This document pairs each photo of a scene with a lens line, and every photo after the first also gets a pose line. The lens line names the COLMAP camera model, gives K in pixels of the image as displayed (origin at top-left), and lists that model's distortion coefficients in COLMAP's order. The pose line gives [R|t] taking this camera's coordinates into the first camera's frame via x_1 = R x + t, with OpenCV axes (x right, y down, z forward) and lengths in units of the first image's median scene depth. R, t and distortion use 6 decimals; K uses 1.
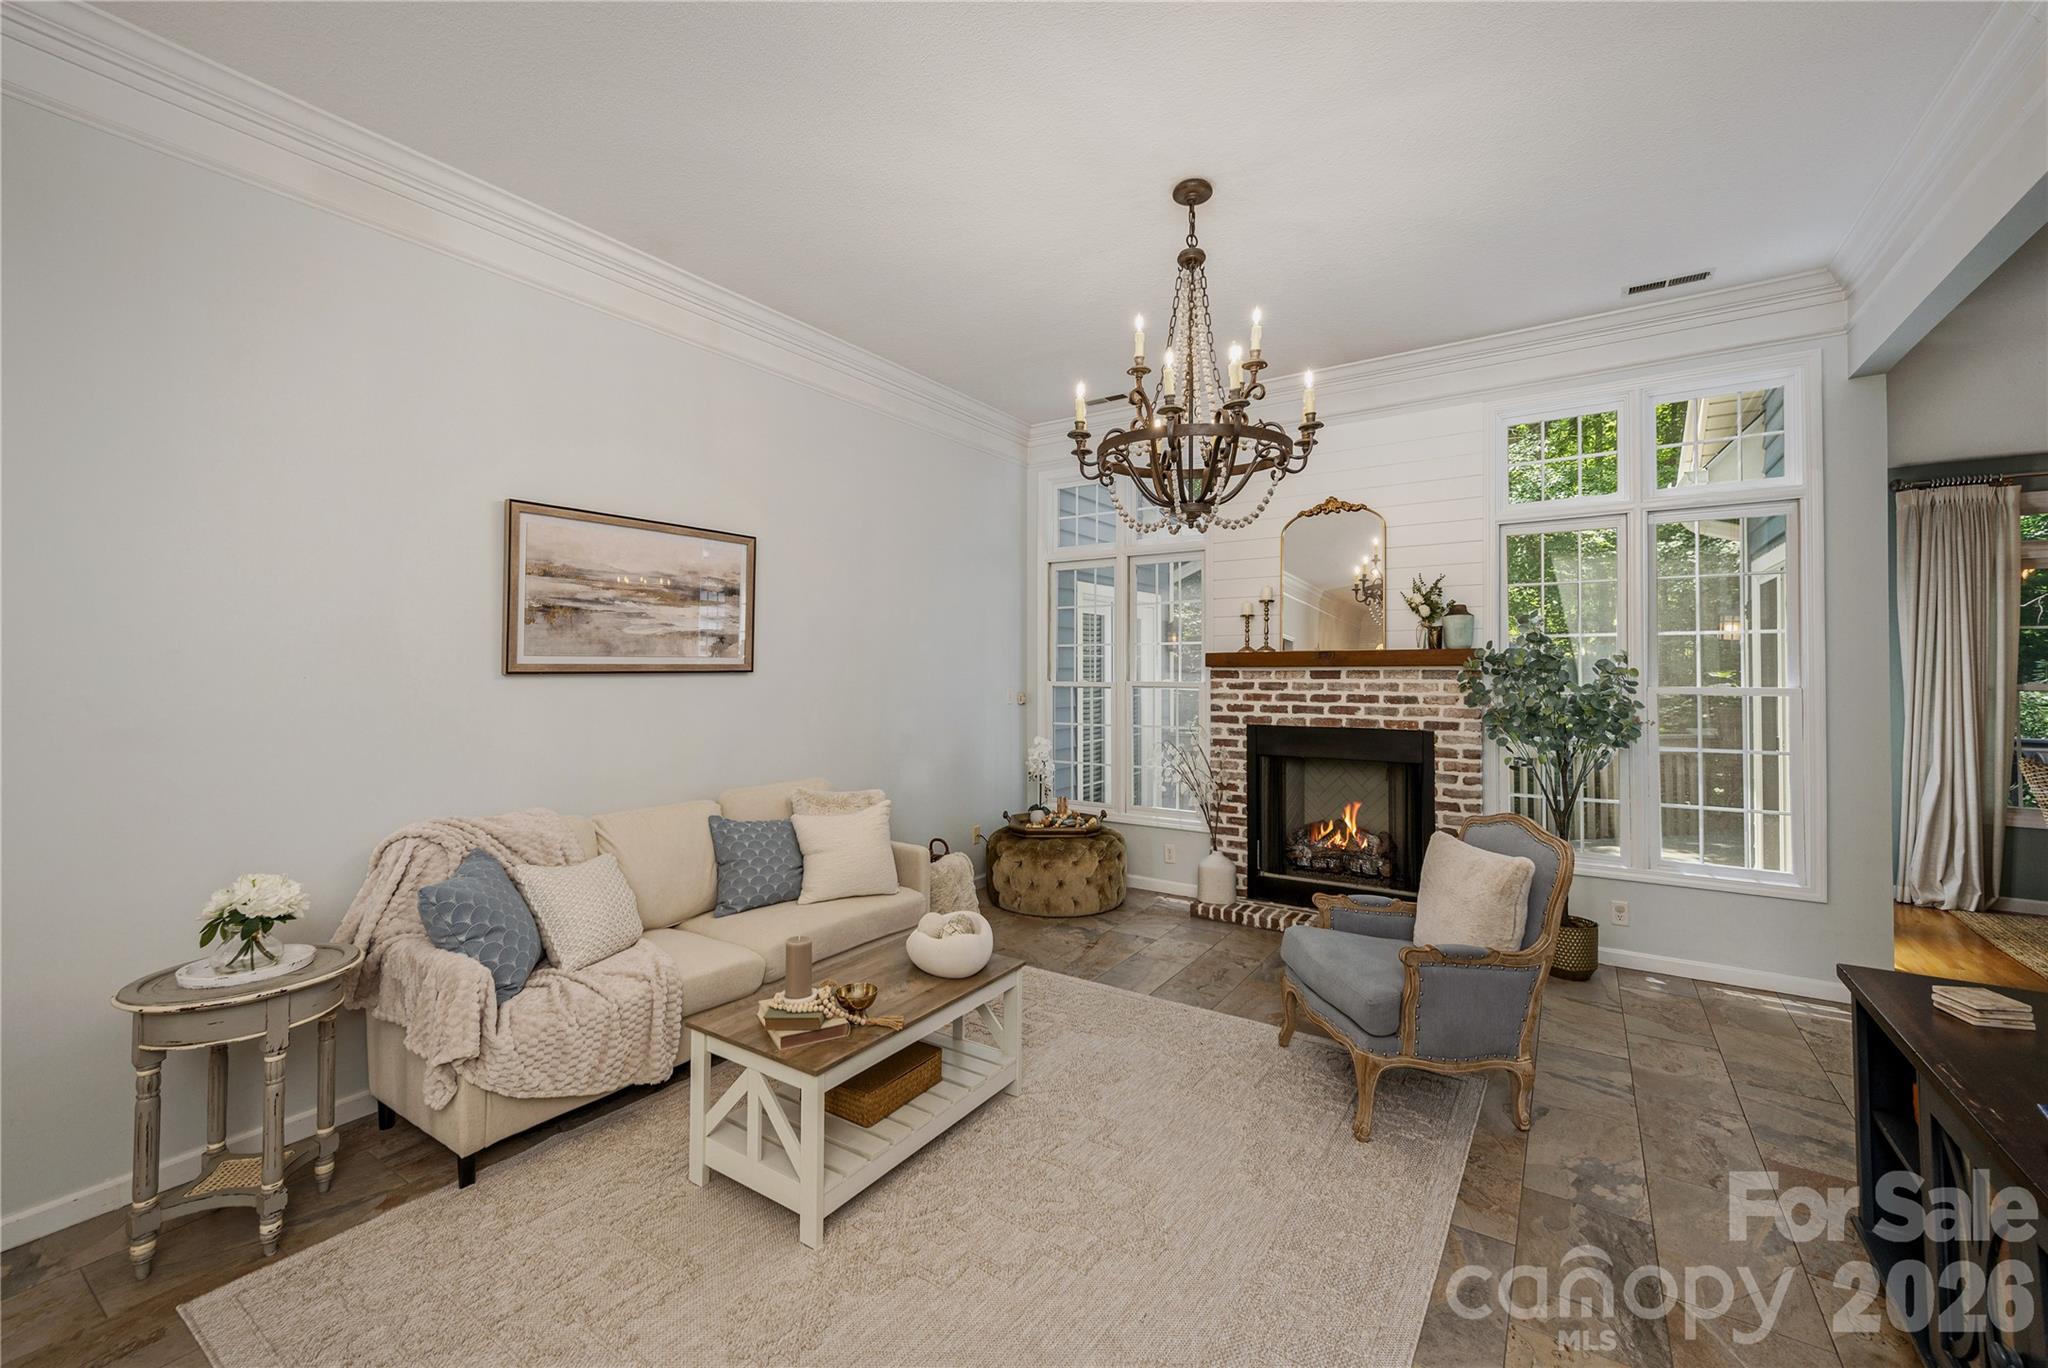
lens RADIAL K [[846.7, 0, 1040.5], [0, 846.7, 668.2], [0, 0, 1]] dist [0.000573, -0.000608]
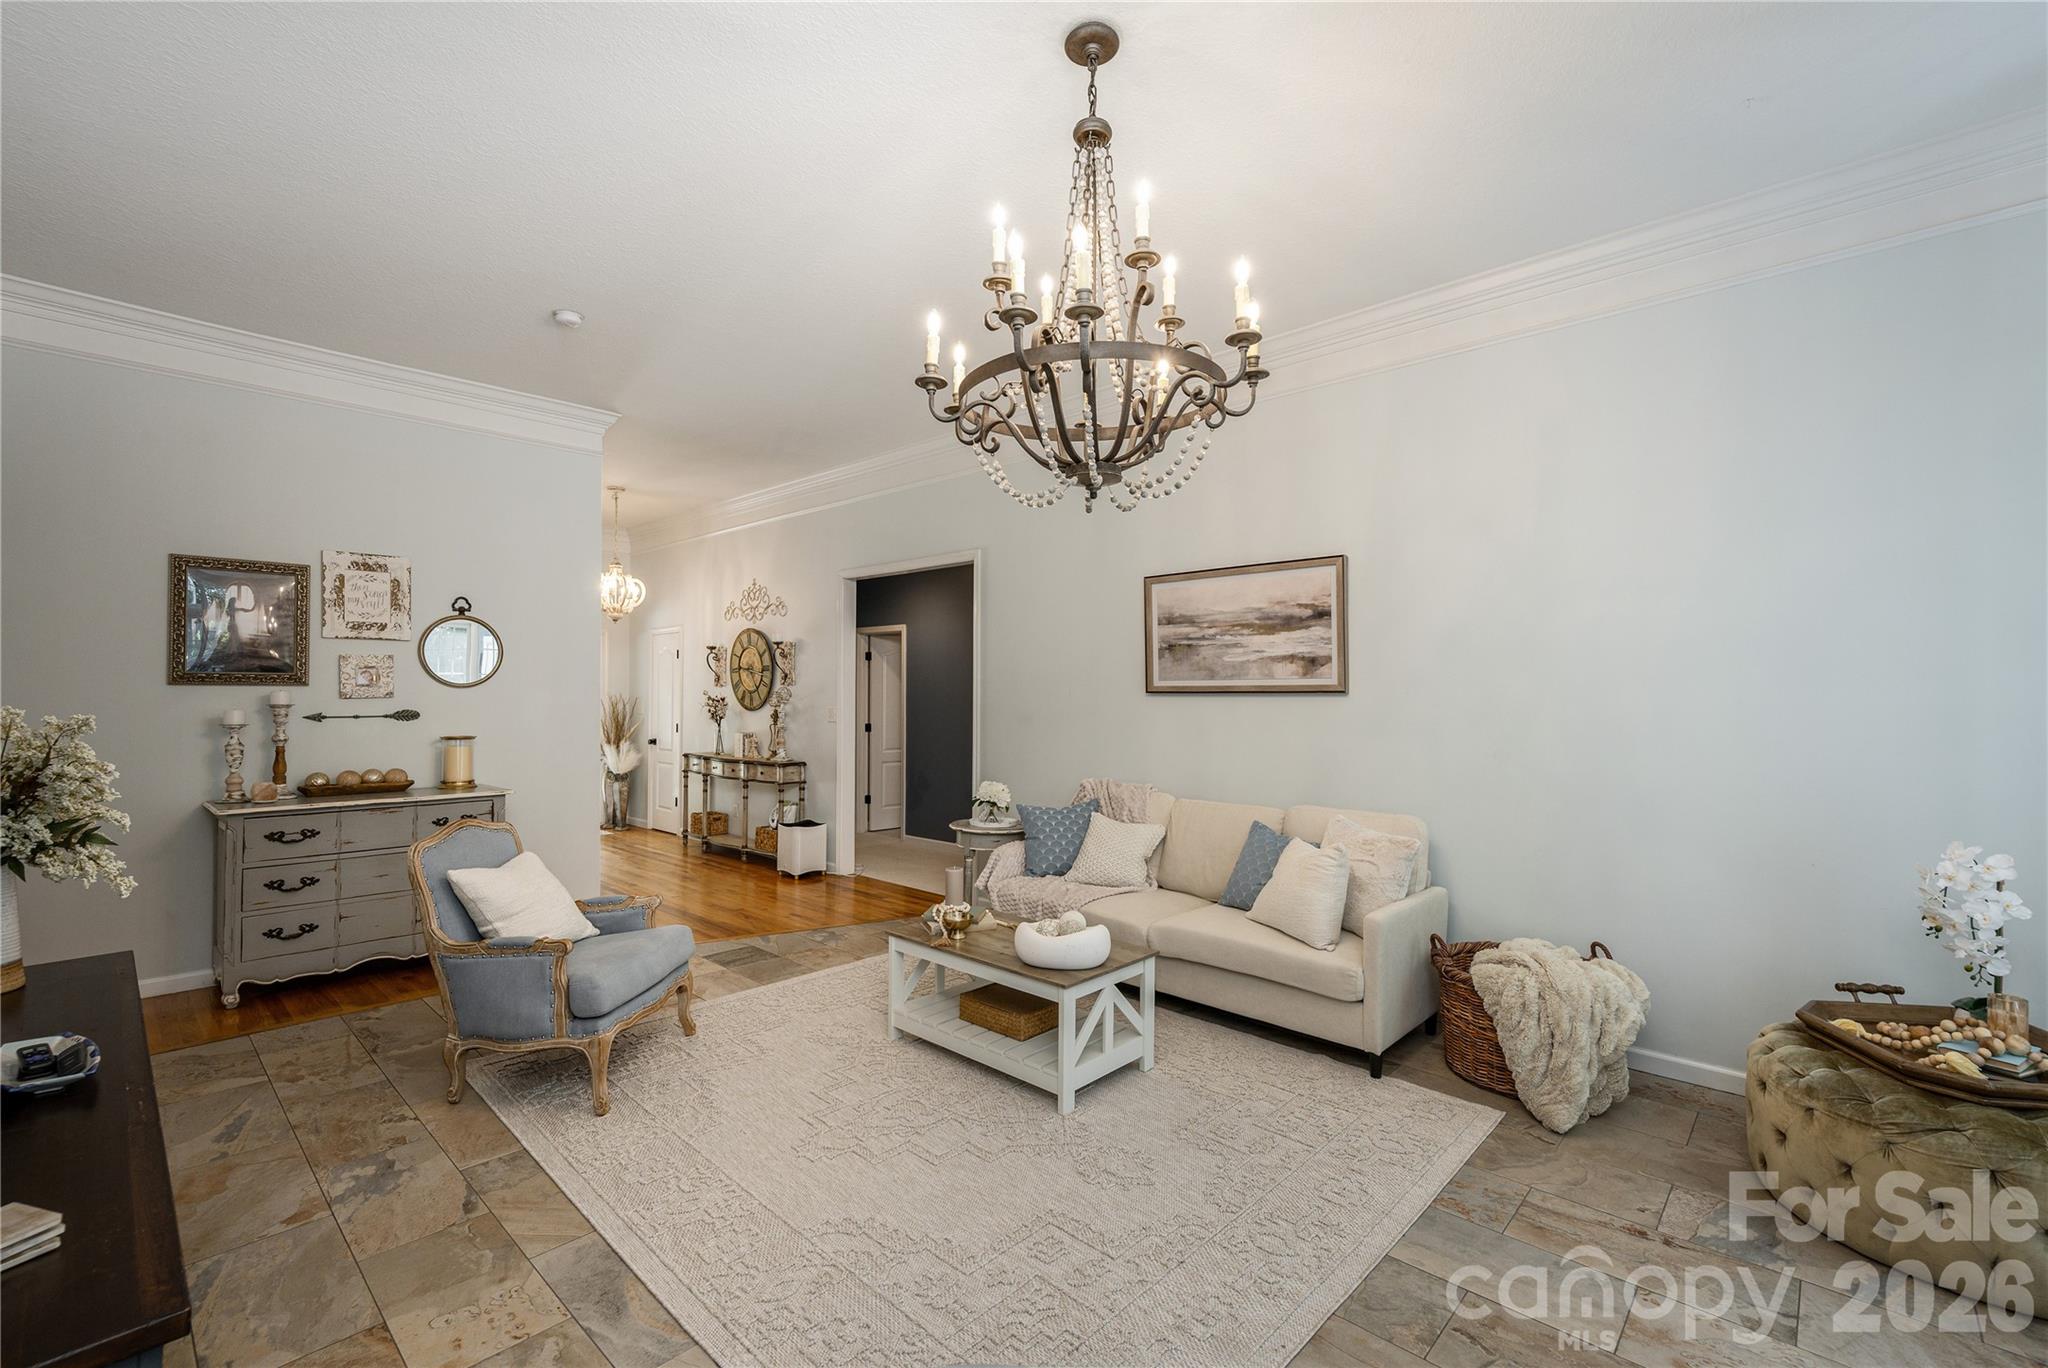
lens RADIAL K [[878.0, 0, 1032.3], [0, 878.0, 677.1], [0, 0, 1]] dist [0.003909, -0.000513]
pose [[-0.158420, 0.000244, -0.987372, 0.829808], [0.011175, 0.999936, -0.001546, -0.018757], [0.987308, -0.011279, -0.158413, 0.922238]]
